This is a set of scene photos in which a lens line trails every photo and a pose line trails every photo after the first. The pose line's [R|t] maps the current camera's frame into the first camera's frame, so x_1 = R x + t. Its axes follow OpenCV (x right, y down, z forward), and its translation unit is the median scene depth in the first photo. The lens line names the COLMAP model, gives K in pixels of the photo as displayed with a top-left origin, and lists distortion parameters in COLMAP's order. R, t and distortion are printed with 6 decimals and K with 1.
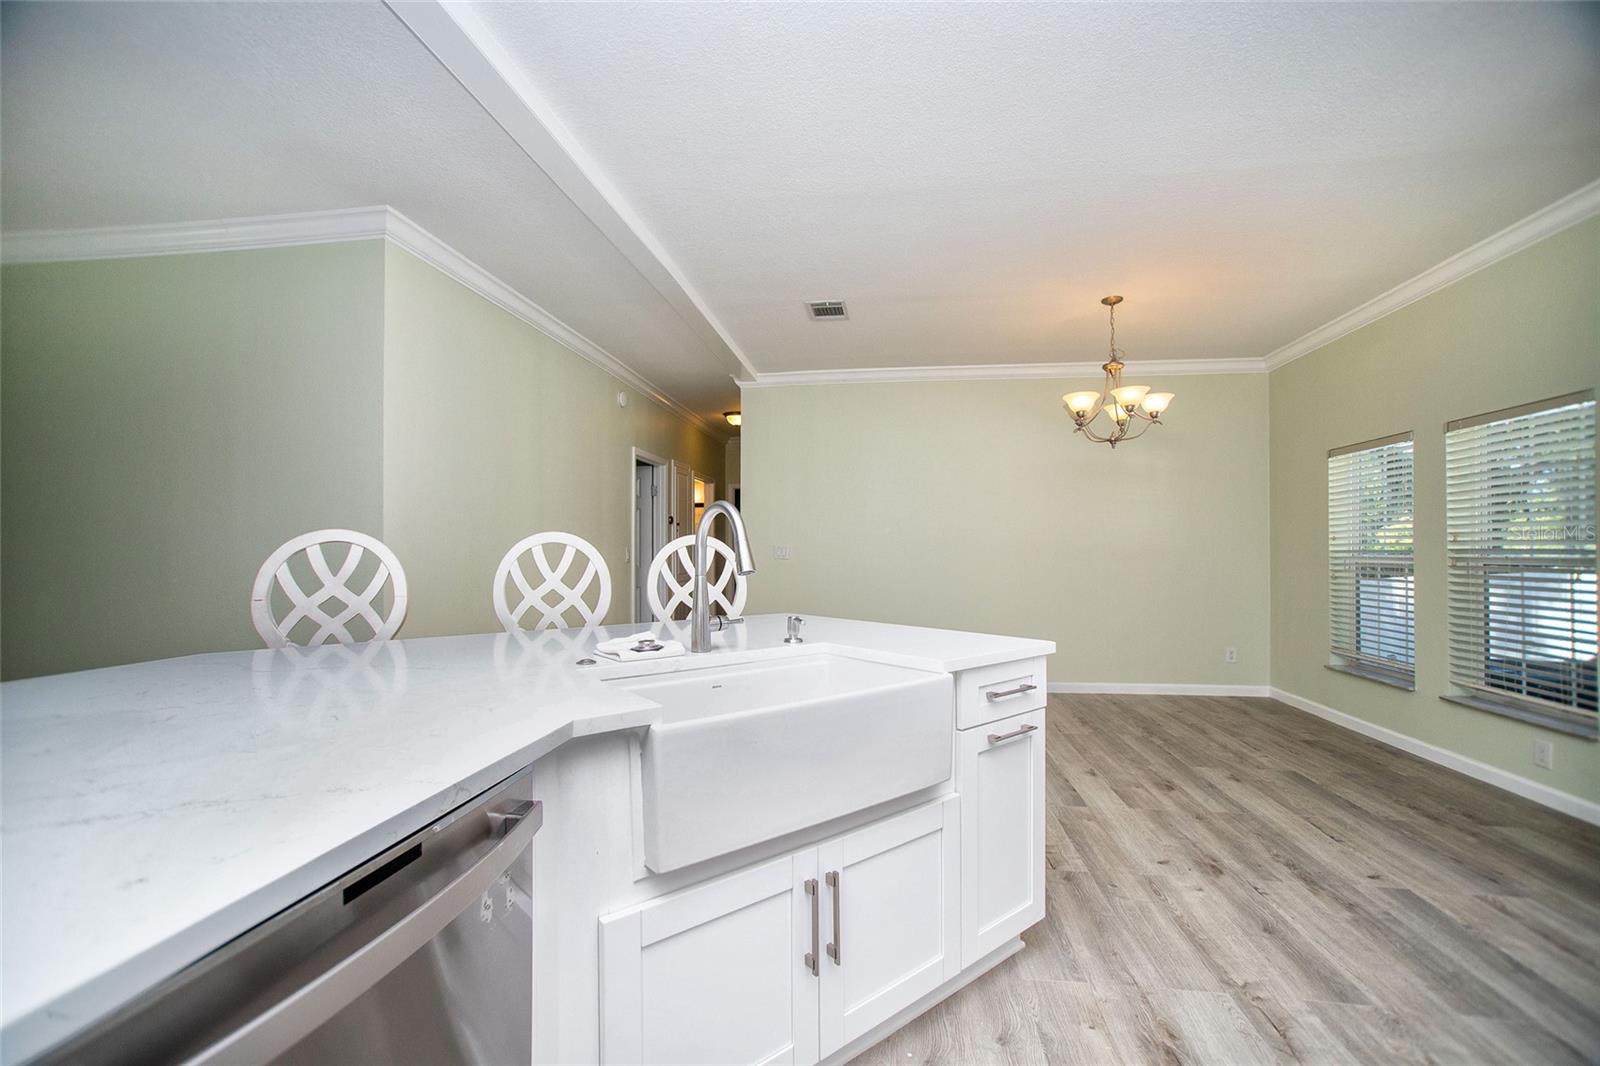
lens RADIAL K [[681.6, 0, 801.1], [0, 681.6, 532.8], [0, 0, 1]] dist [-0.016386, 0.000614]
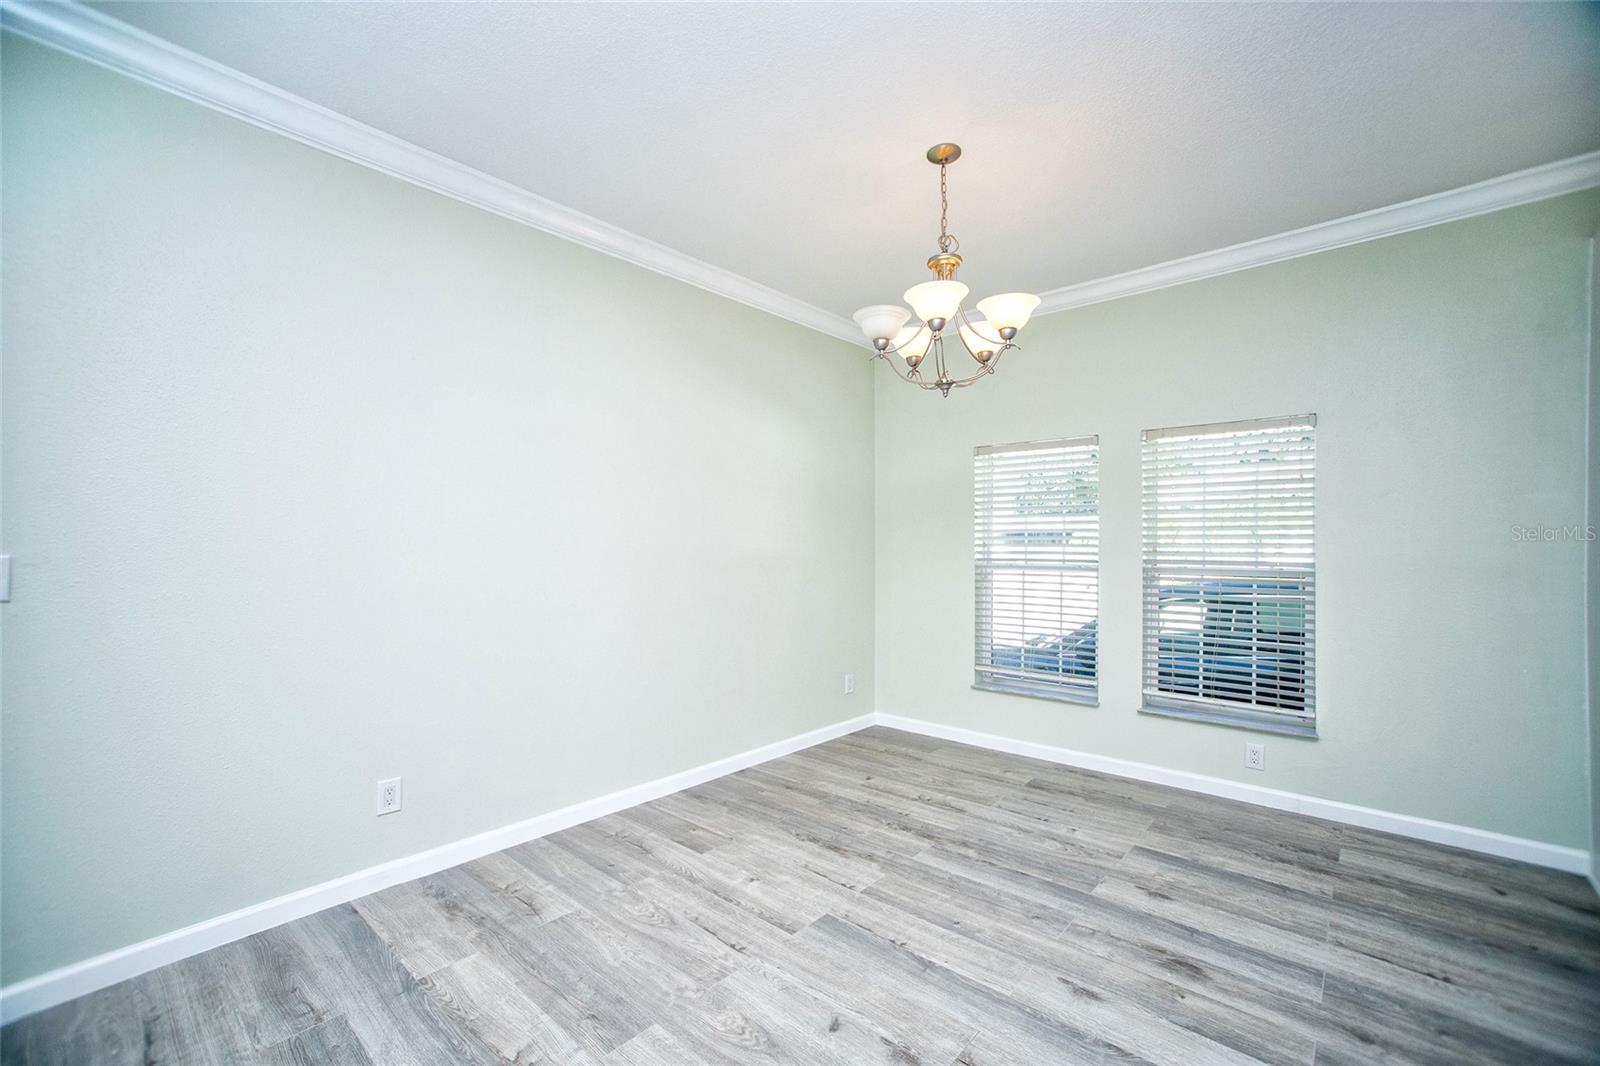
lens RADIAL K [[663.7, 0, 785.7], [0, 663.7, 539.0], [0, 0, 1]] dist [-0.016411, 0.004815]
pose [[0.547350, 0.003634, 0.836896, -0.120513], [-0.022206, 0.999702, 0.010182, -0.001640], [-0.836609, -0.024157, 0.547268, 0.841265]]
